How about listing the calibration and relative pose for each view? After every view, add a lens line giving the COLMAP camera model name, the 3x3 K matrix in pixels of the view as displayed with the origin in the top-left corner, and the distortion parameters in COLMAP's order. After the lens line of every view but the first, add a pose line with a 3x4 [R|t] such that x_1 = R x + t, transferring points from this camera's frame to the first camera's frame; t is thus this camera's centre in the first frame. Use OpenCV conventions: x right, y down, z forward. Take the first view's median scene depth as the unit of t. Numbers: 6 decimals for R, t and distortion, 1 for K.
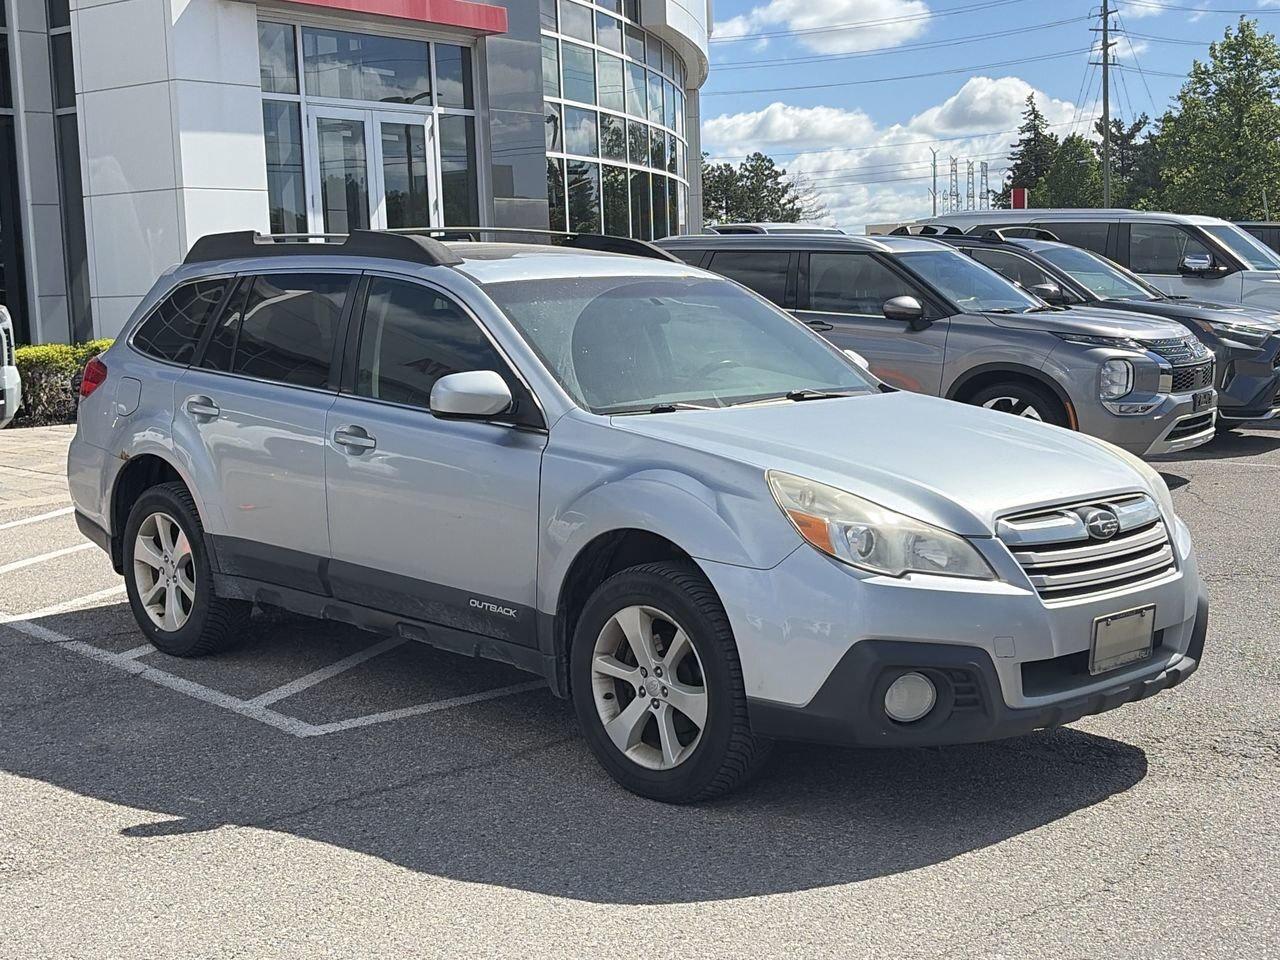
lens RADIAL K [[1768.7, 0, 619.9], [0, 1768.7, 503.6], [0, 0, 1]] dist [0.089987, 0.000000]
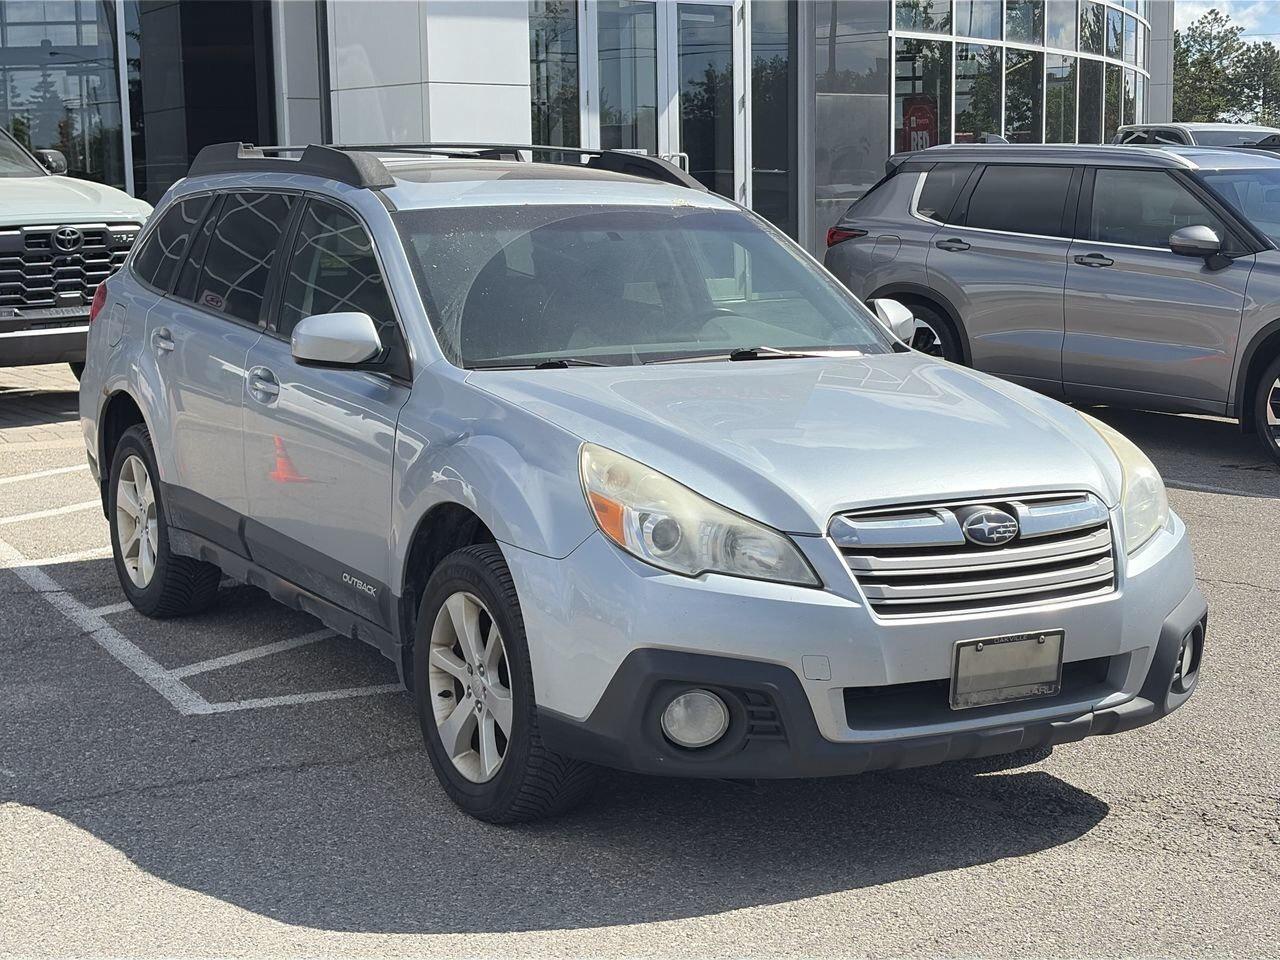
lens RADIAL K [[2139.1, 0, 620.5], [0, 2139.1, 502.4], [0, 0, 1]] dist [0.098660, 0.000000]
pose [[0.970553, 0.053186, -0.234944, 0.311953], [-0.048016, 0.998463, 0.027673, -0.017593], [0.236055, -0.015577, 0.971615, 0.002368]]
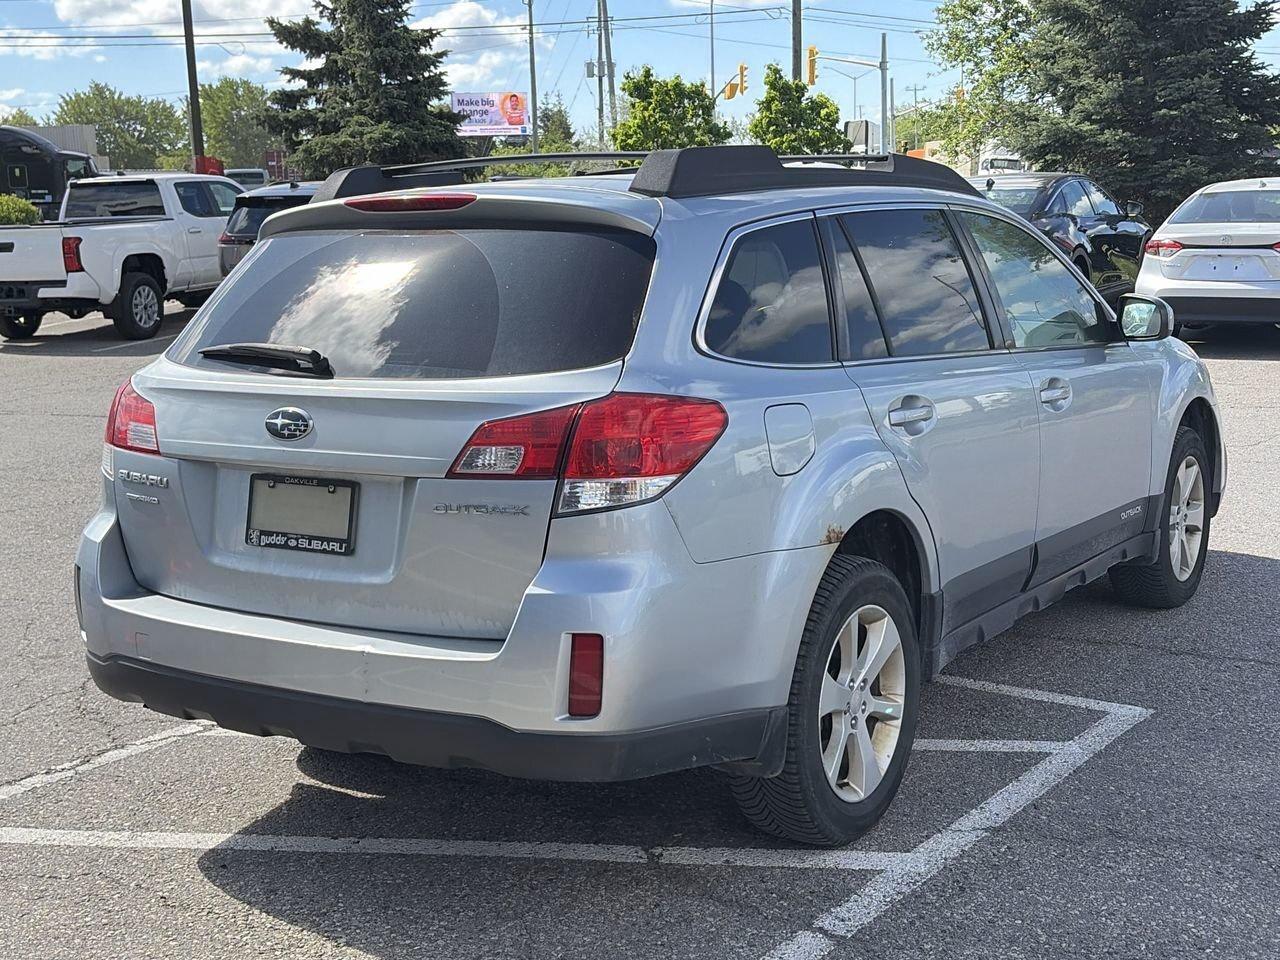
lens RADIAL K [[1658.8, 0, 649.8], [0, 1658.8, 487.4], [0, 0, 1]] dist [0.033668, 0.000000]
pose [[-0.233717, -0.138356, 0.962411, -1.024702], [0.159355, 0.970989, 0.178288, -0.193056], [-0.959157, 0.195034, -0.204889, 1.550069]]
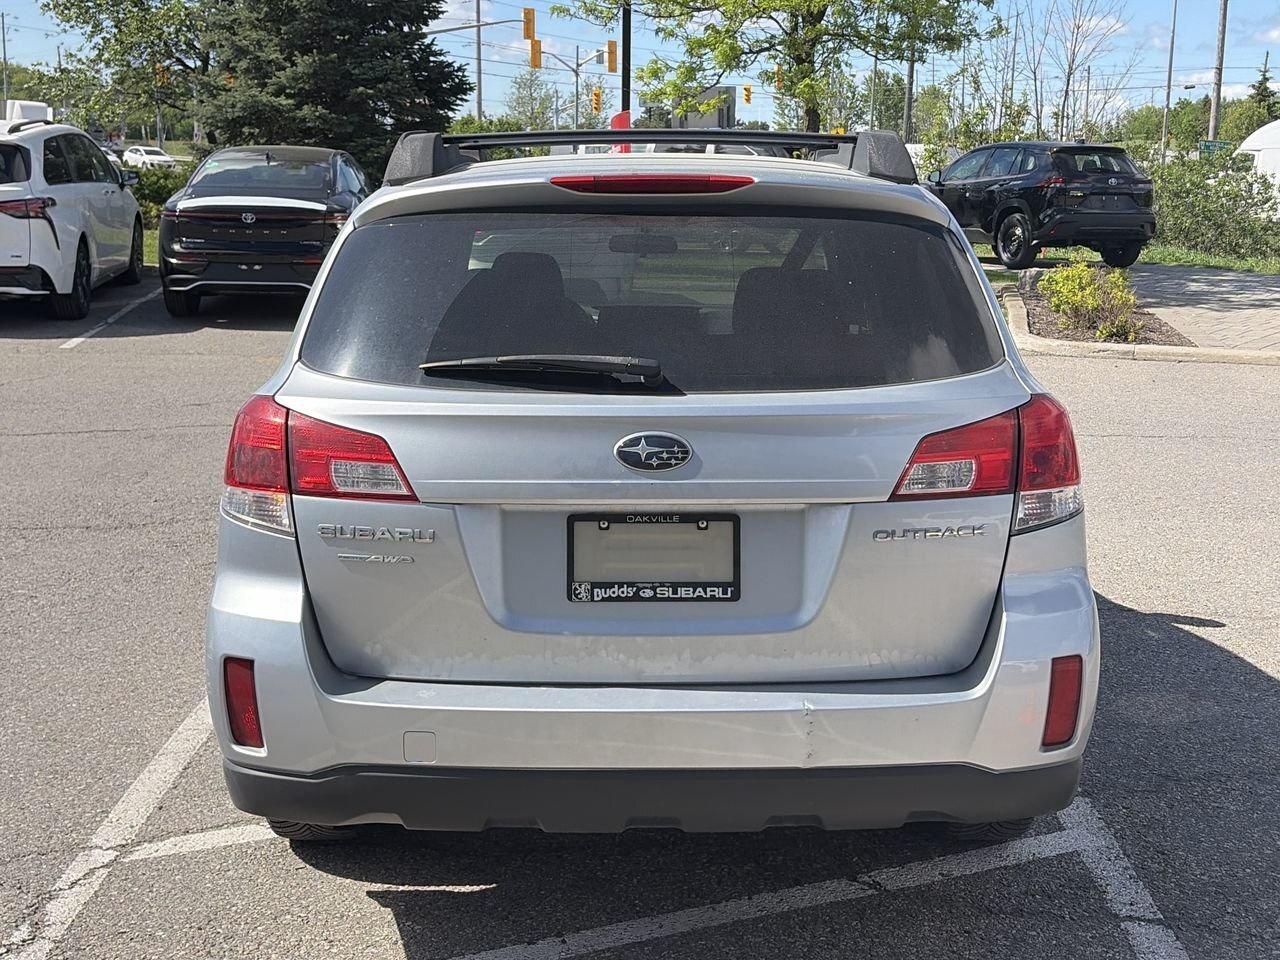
lens RADIAL K [[1658.8, 0, 652.7], [0, 1658.8, 467.9], [0, 0, 1]] dist [0.033668, 0.000000]
pose [[-0.731441, -0.108280, 0.673253, -0.718749], [0.097660, 0.960501, 0.260578, -0.260284], [-0.674875, 0.256347, -0.691975, 1.930026]]
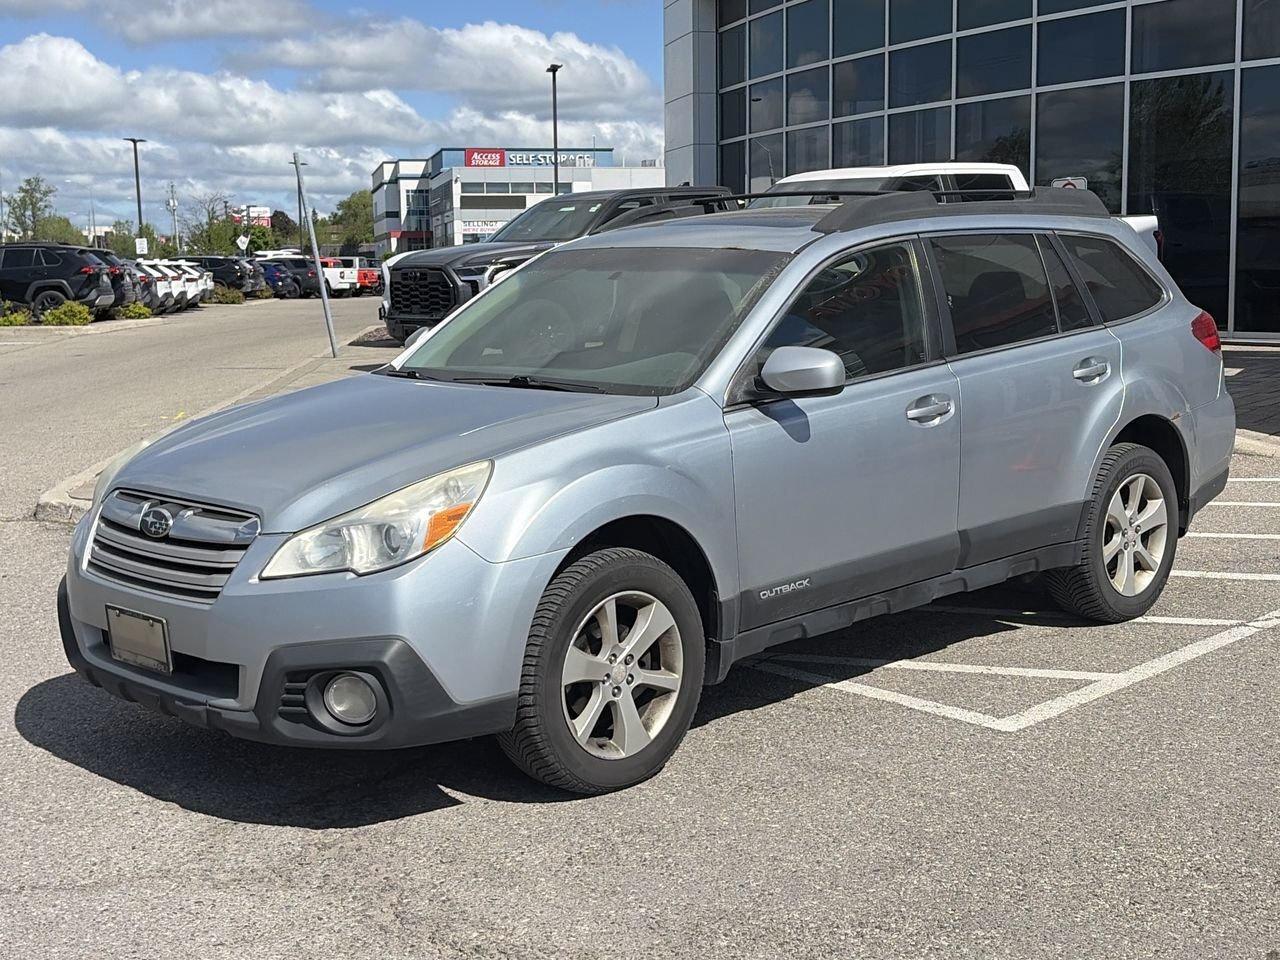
lens RADIAL K [[1768.7, 0, 632.7], [0, 1768.7, 482.7], [0, 0, 1]] dist [0.089987, 0.000000]
pose [[0.022127, 0.160653, -0.986763, 1.152094], [-0.114656, 0.980900, 0.157127, -0.180182], [0.993159, 0.109662, 0.040125, 1.130780]]
